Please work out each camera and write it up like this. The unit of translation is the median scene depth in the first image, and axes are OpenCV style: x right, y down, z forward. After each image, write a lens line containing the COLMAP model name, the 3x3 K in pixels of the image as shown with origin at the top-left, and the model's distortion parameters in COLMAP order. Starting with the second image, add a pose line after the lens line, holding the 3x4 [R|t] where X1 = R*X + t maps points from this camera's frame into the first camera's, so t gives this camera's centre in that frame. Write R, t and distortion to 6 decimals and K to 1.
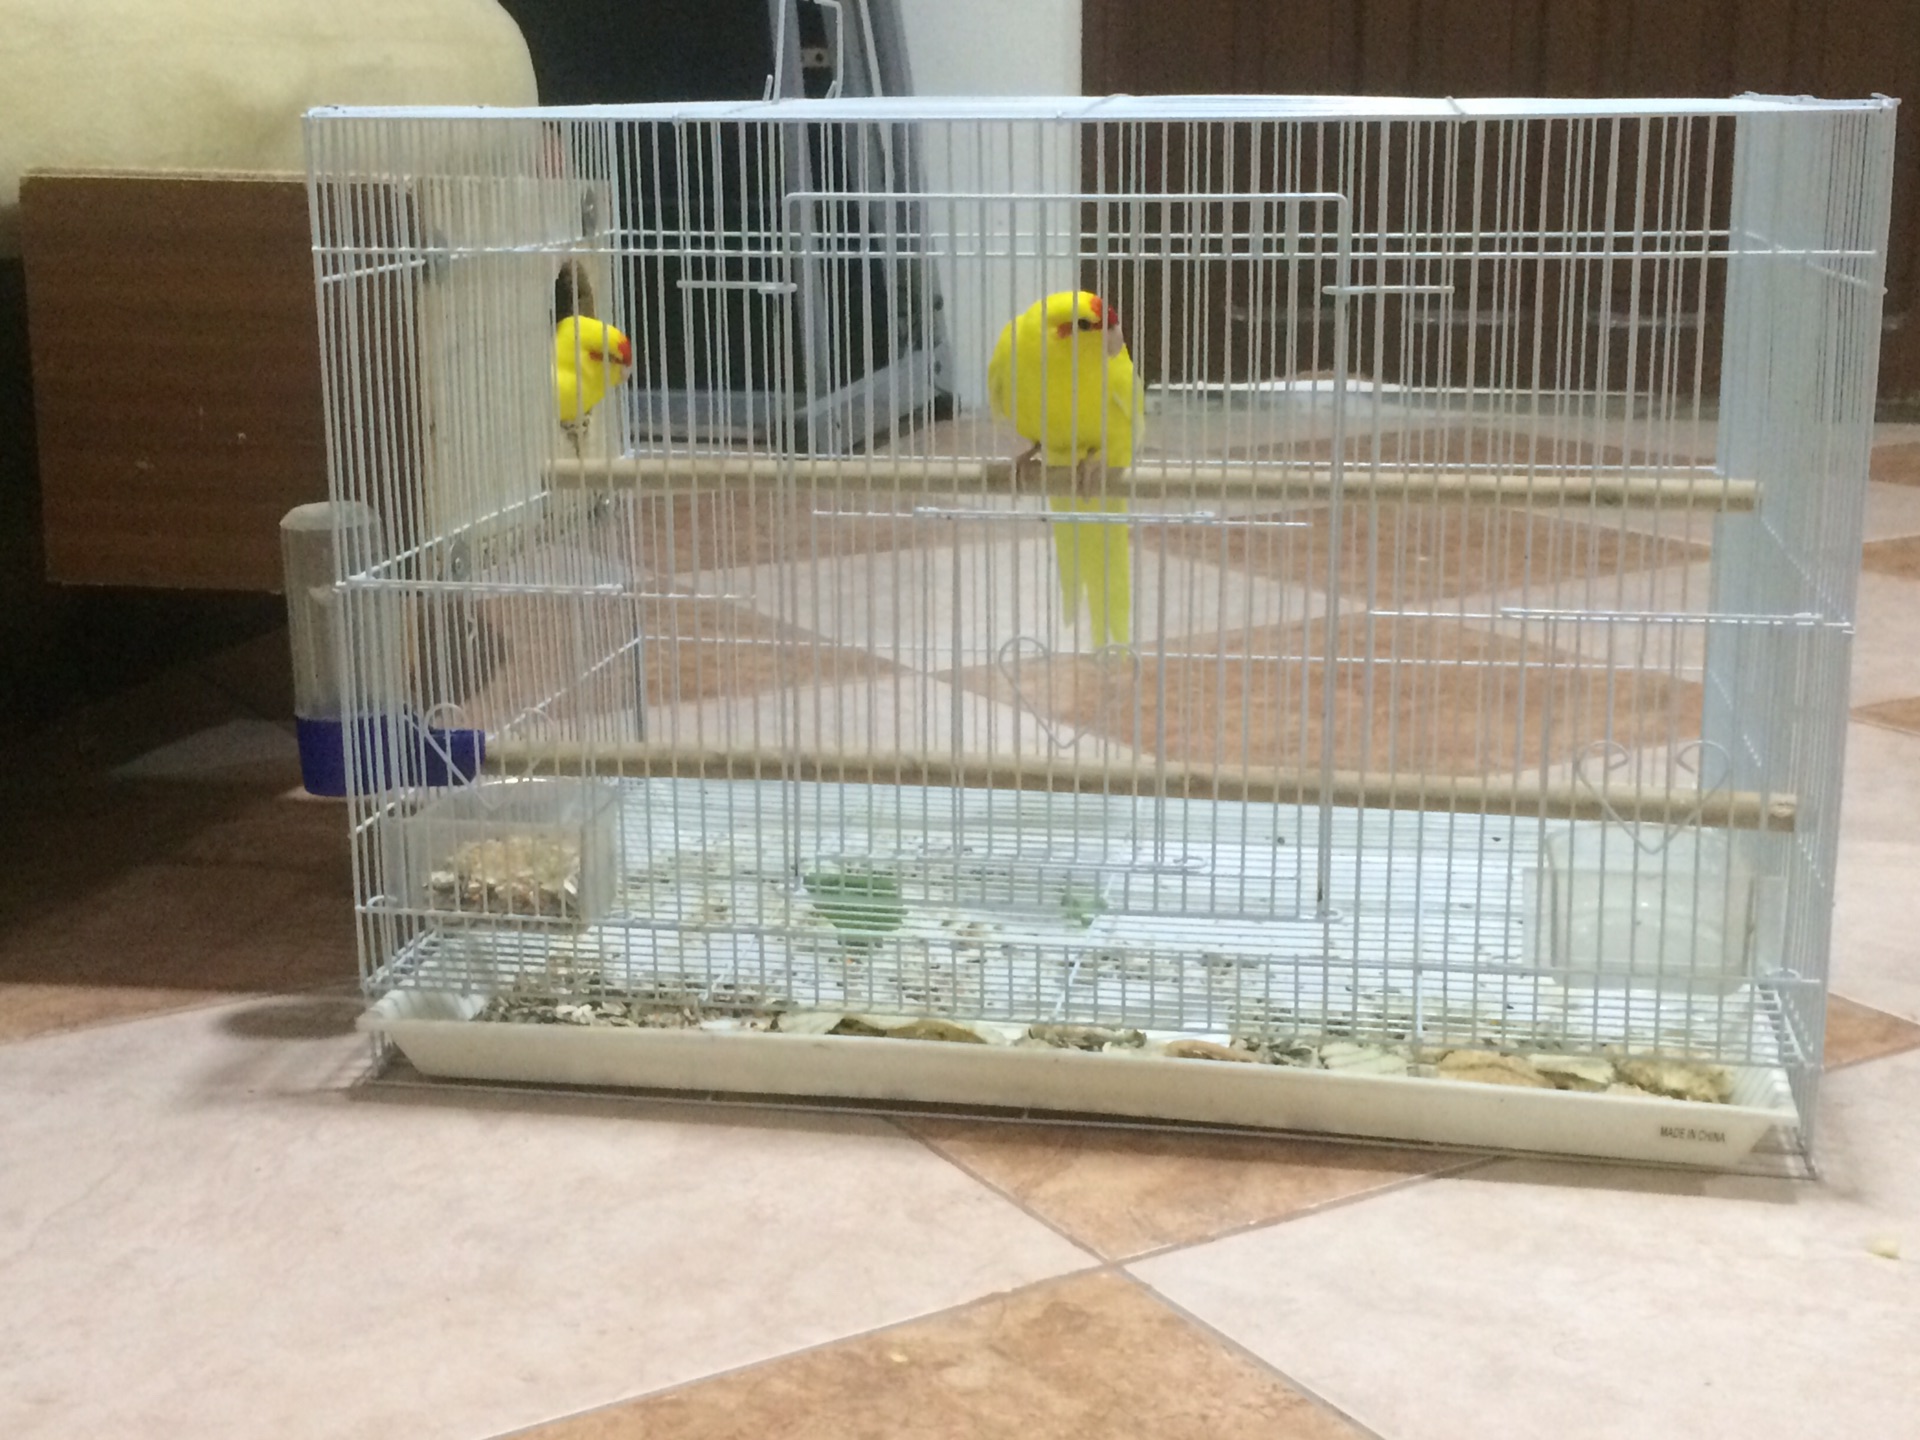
lens RADIAL K [[2542.6, 0, 960.0], [0, 2542.6, 720.0], [0, 0, 1]] dist [0.184698, -0.033263]
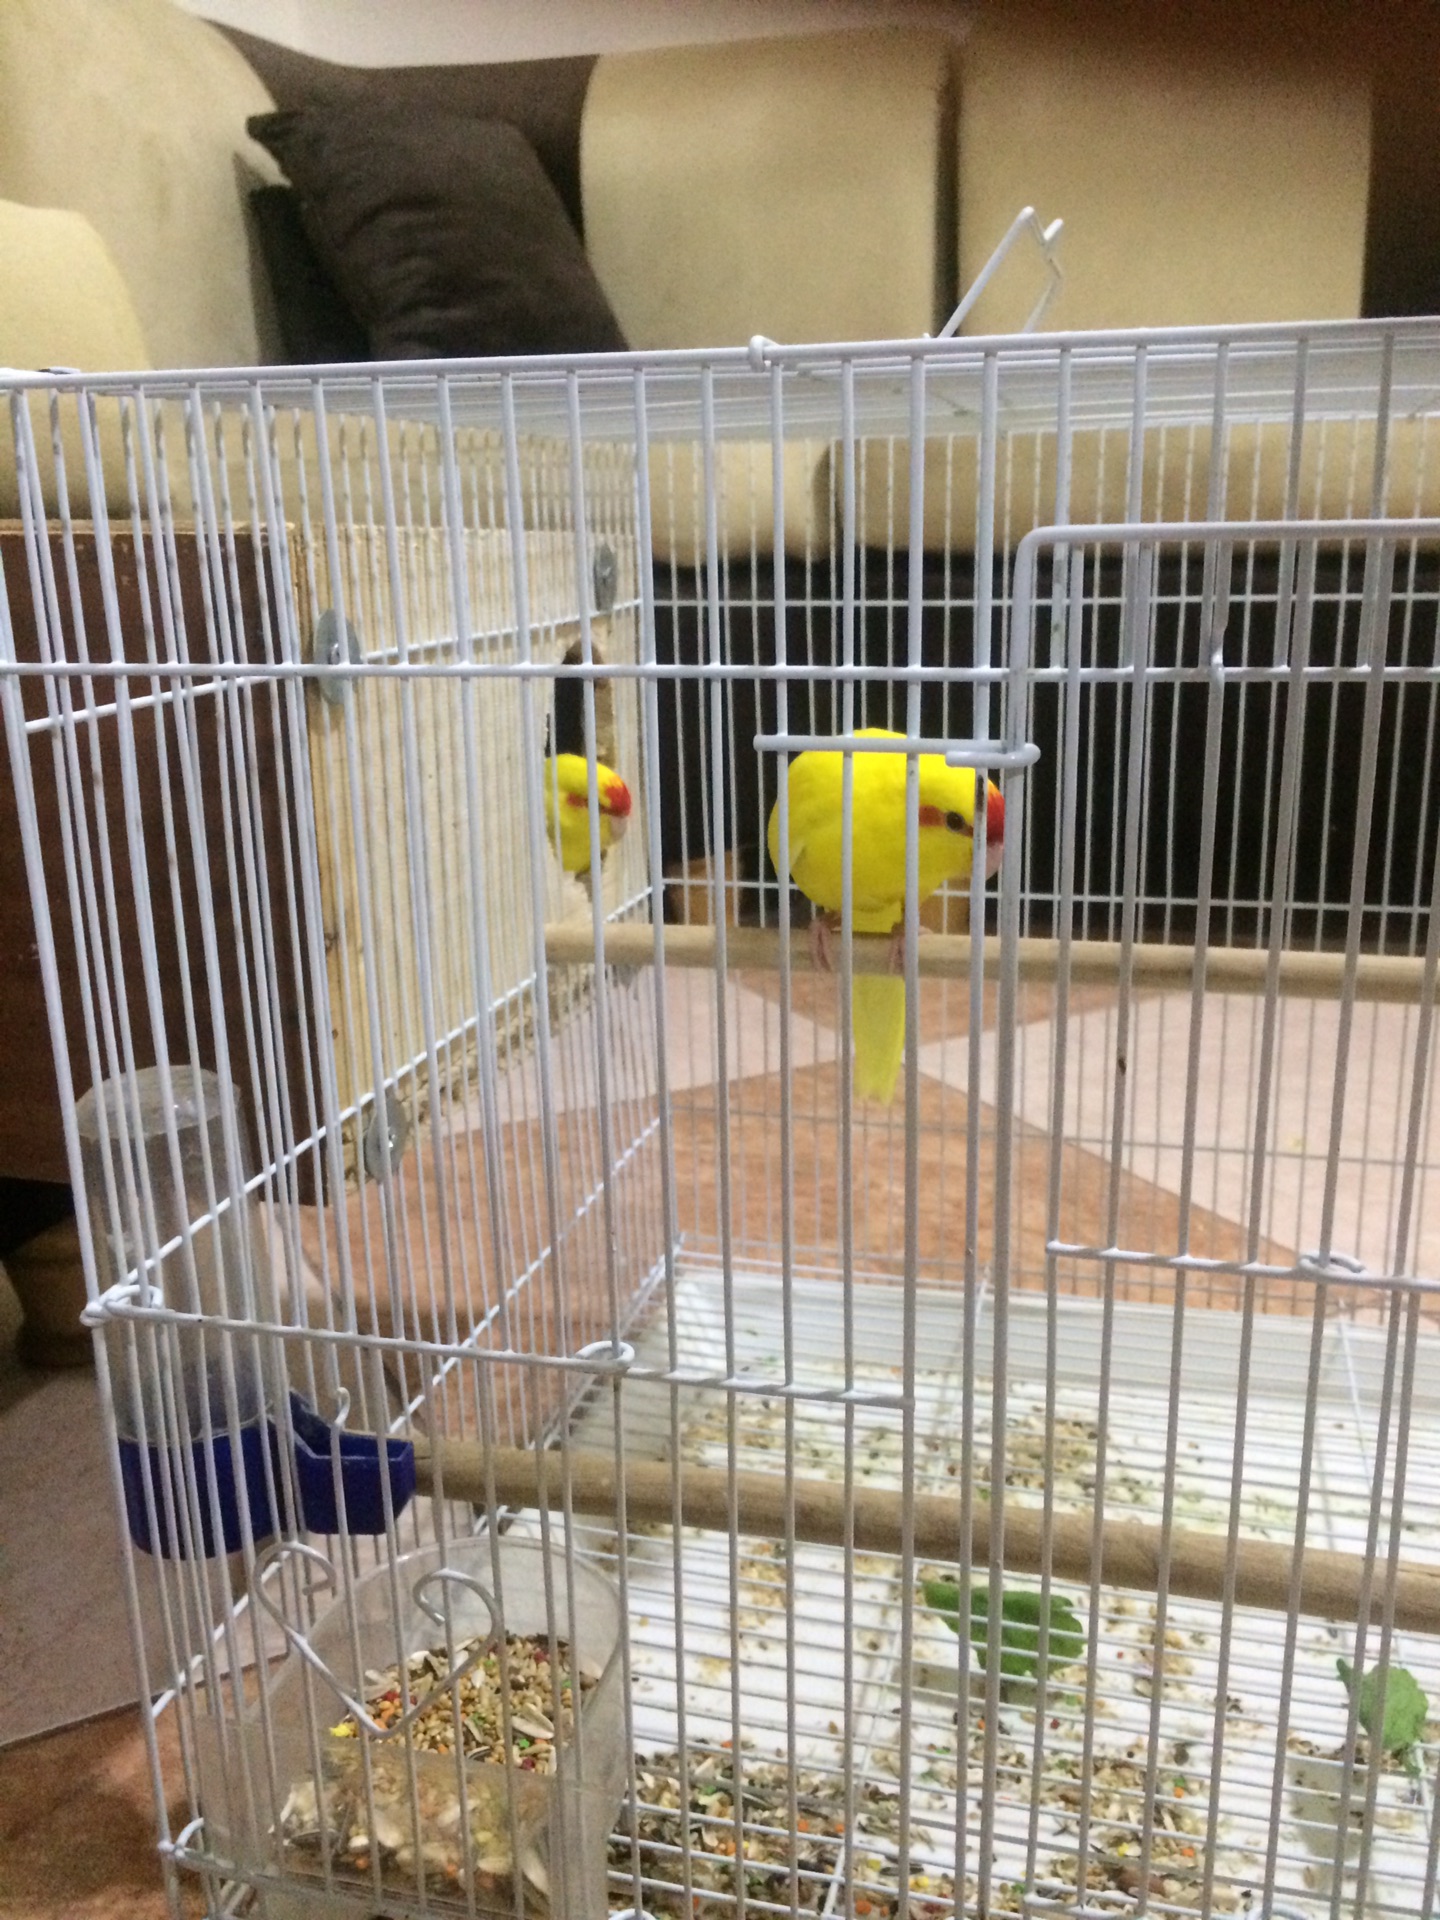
lens RADIAL K [[1706.5, 0, 717.5], [0, 1706.5, 999.5], [0, 0, 1]] dist [0.259701, -0.000171]
pose [[0.995685, 0.021004, -0.090393, -0.081210], [-0.016900, 0.998802, 0.045929, -0.122405], [0.091249, -0.044203, 0.994847, 0.610047]]
